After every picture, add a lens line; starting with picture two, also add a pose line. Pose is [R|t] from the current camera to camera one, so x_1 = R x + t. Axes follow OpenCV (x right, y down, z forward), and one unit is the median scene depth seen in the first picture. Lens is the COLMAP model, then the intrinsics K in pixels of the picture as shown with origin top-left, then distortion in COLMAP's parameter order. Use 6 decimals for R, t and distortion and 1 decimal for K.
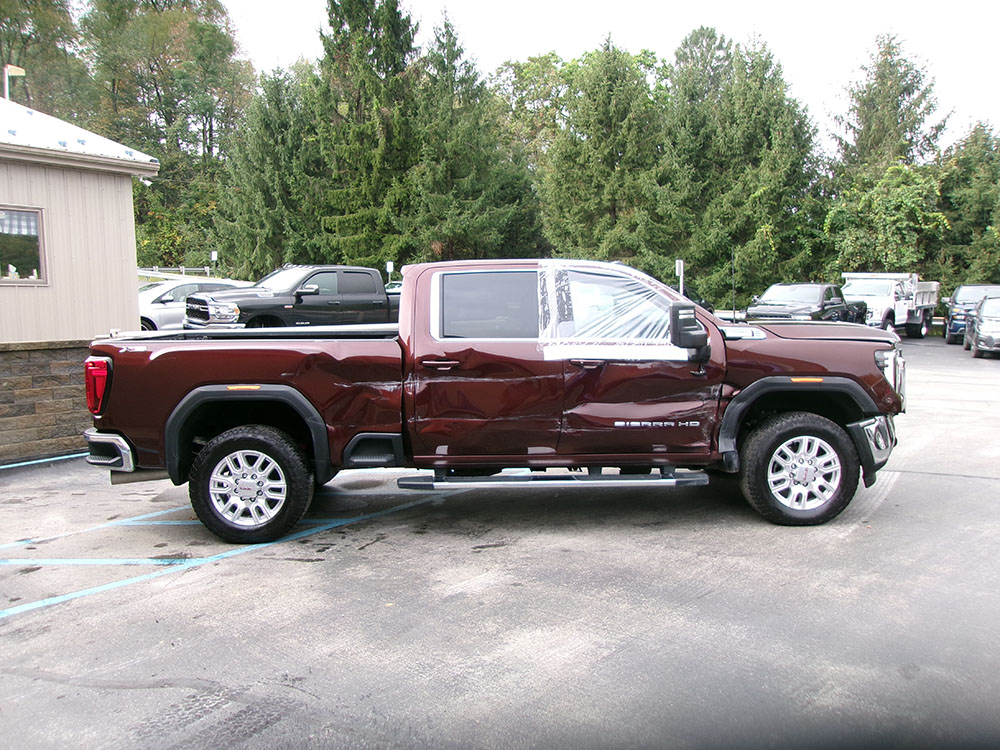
lens RADIAL K [[777.0, 0, 499.4], [0, 777.0, 371.0], [0, 0, 1]] dist [-0.038904, 0.060170]
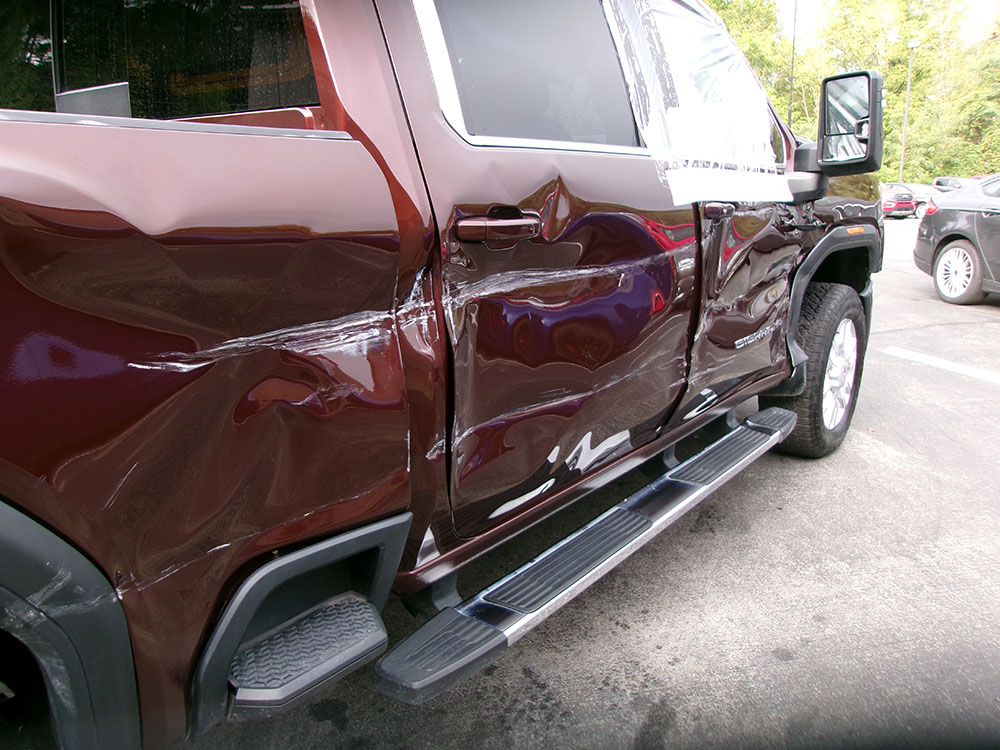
lens RADIAL K [[777.0, 0, 498.9], [0, 777.0, 376.5], [0, 0, 1]] dist [-0.038904, 0.060170]
pose [[0.651669, -0.185370, 0.735503, -0.288493], [0.072103, 0.980426, 0.183213, -0.007980], [-0.755068, -0.066362, 0.652279, 0.813403]]
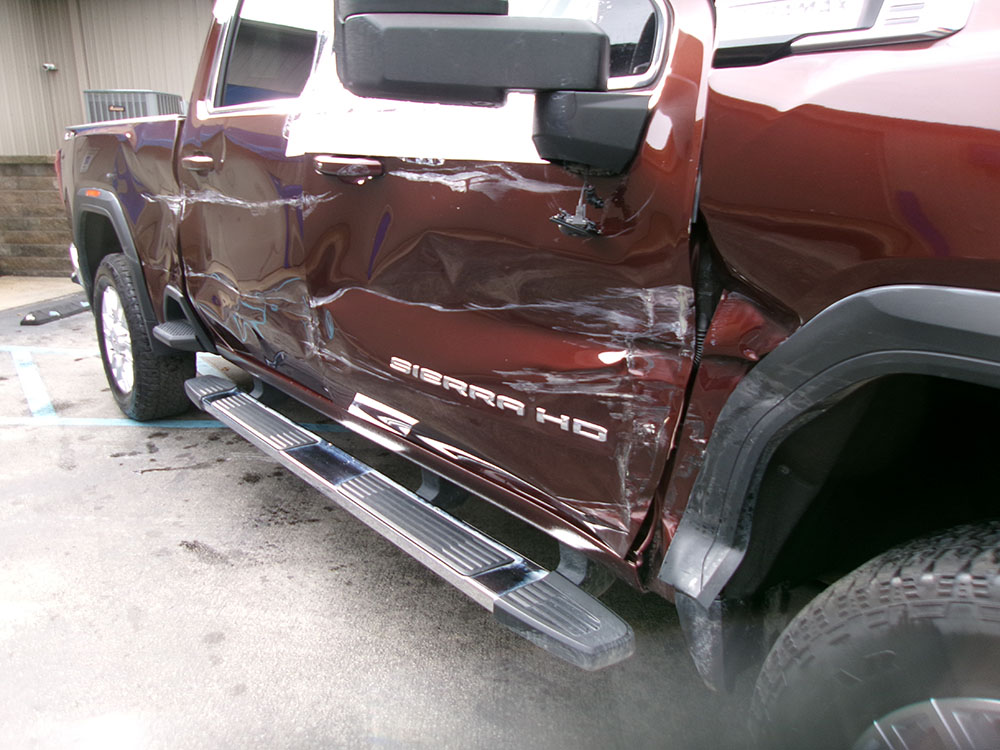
lens RADIAL K [[777.0, 0, 495.9], [0, 777.0, 381.9], [0, 0, 1]] dist [-0.038904, 0.060170]
pose [[0.603620, 0.231915, -0.762797, 0.431504], [-0.075664, 0.969103, 0.234765, -0.003800], [0.793674, -0.083992, 0.602517, 0.845448]]
